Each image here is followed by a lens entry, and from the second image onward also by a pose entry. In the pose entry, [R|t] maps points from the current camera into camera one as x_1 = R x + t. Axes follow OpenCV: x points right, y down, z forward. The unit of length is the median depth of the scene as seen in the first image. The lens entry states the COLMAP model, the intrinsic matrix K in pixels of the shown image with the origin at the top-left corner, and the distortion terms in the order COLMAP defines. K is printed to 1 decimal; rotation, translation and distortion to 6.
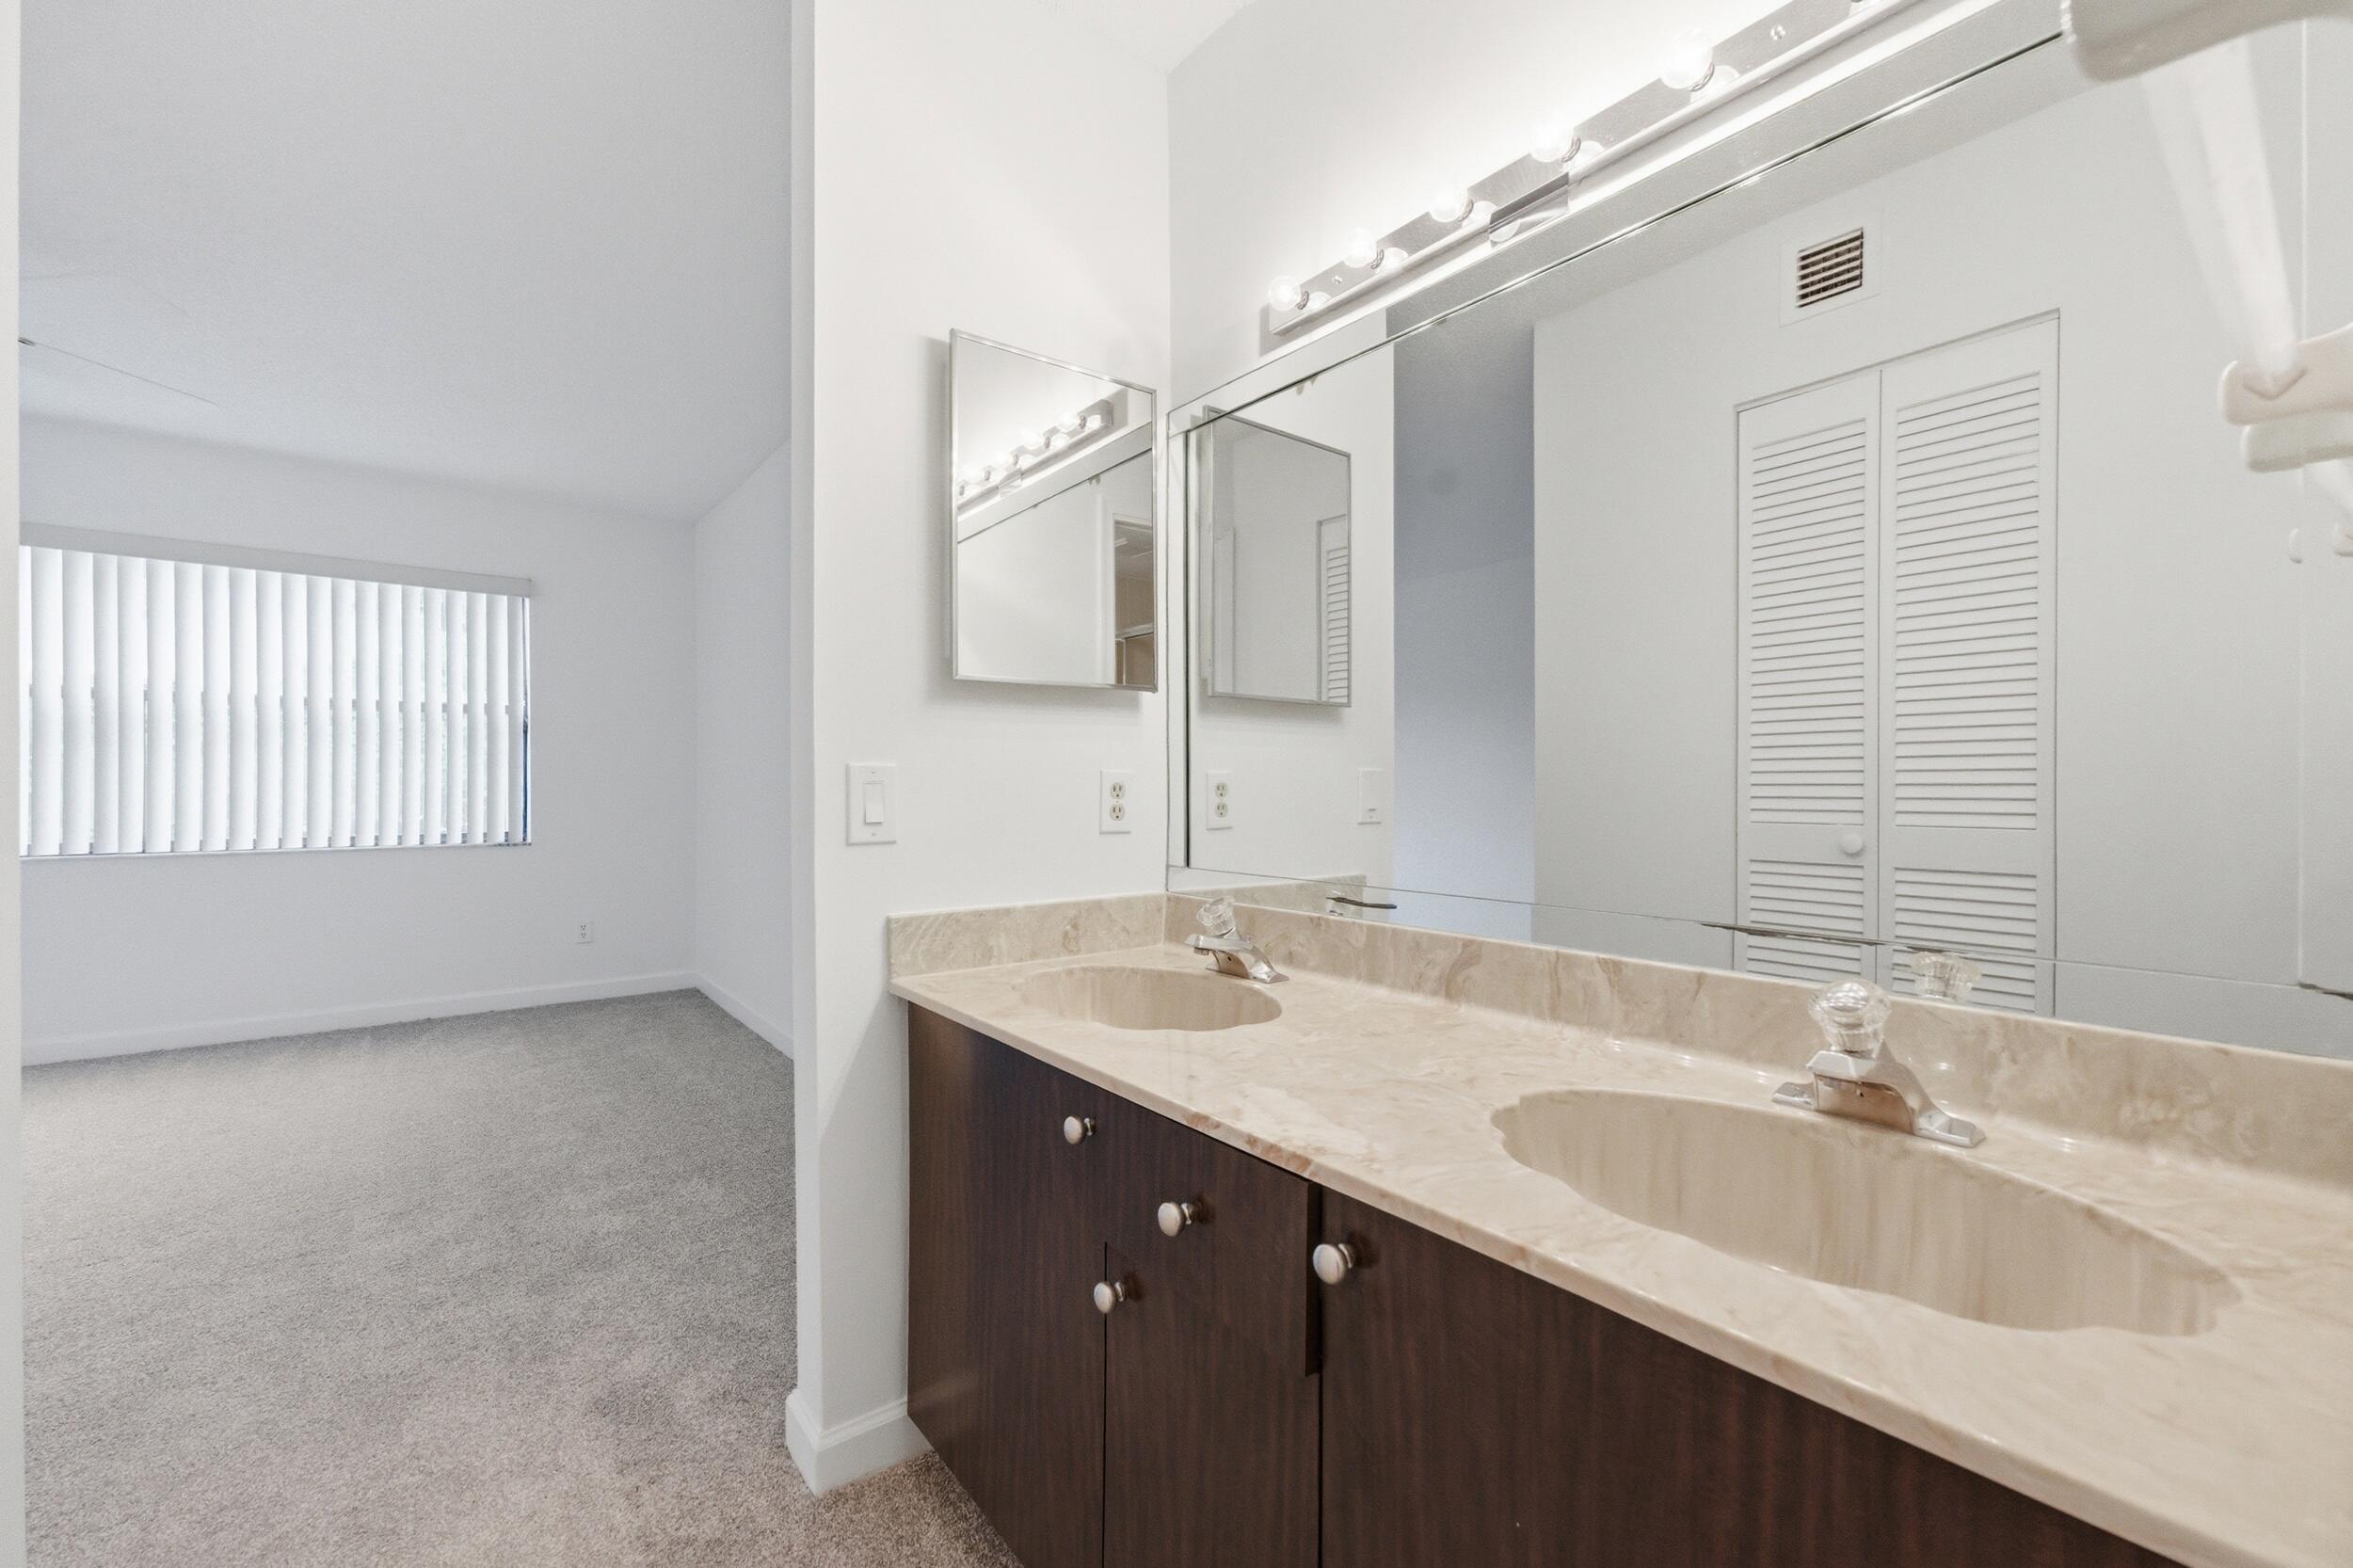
lens RADIAL K [[956.4, 0, 1167.3], [0, 956.4, 771.6], [0, 0, 1]] dist [0.000725, 0.000641]
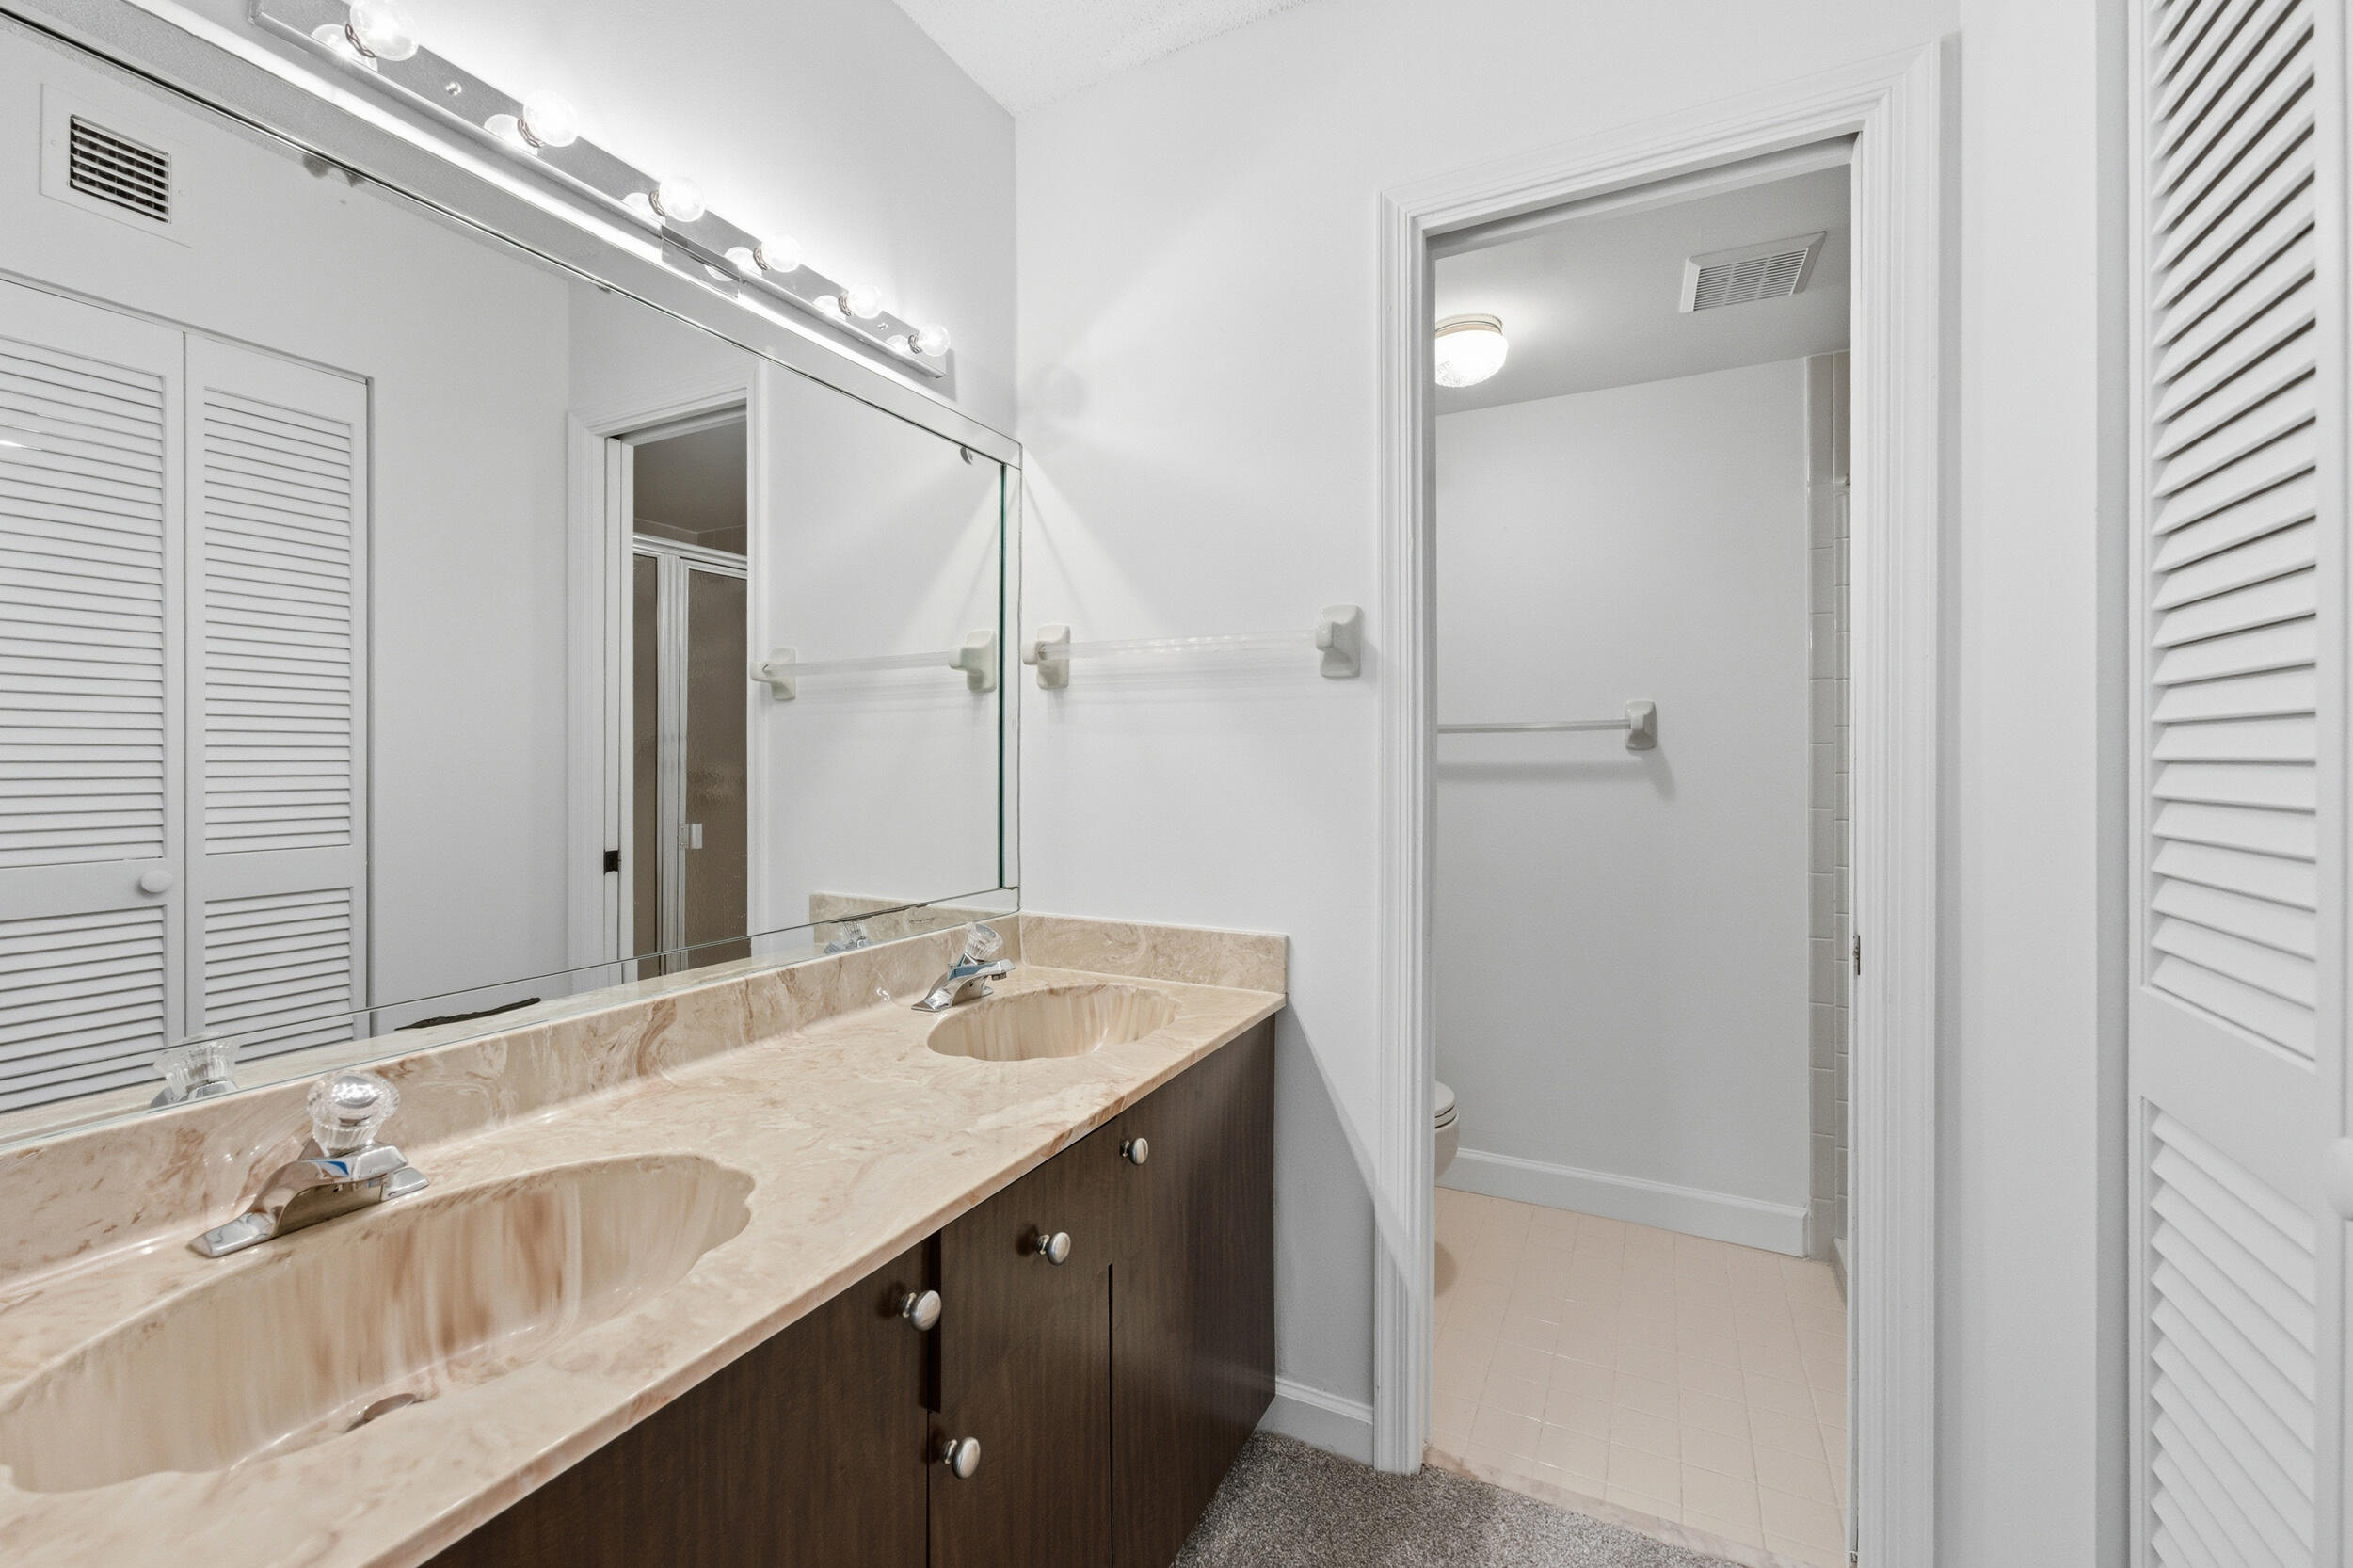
lens RADIAL K [[956.4, 0, 1167.3], [0, 956.4, 771.6], [0, 0, 1]] dist [0.000725, 0.000641]
pose [[-0.391148, -0.009124, 0.920283, -0.815903], [-0.003156, 0.999958, 0.008573, -0.061722], [-0.920323, 0.000449, -0.391160, 1.035397]]
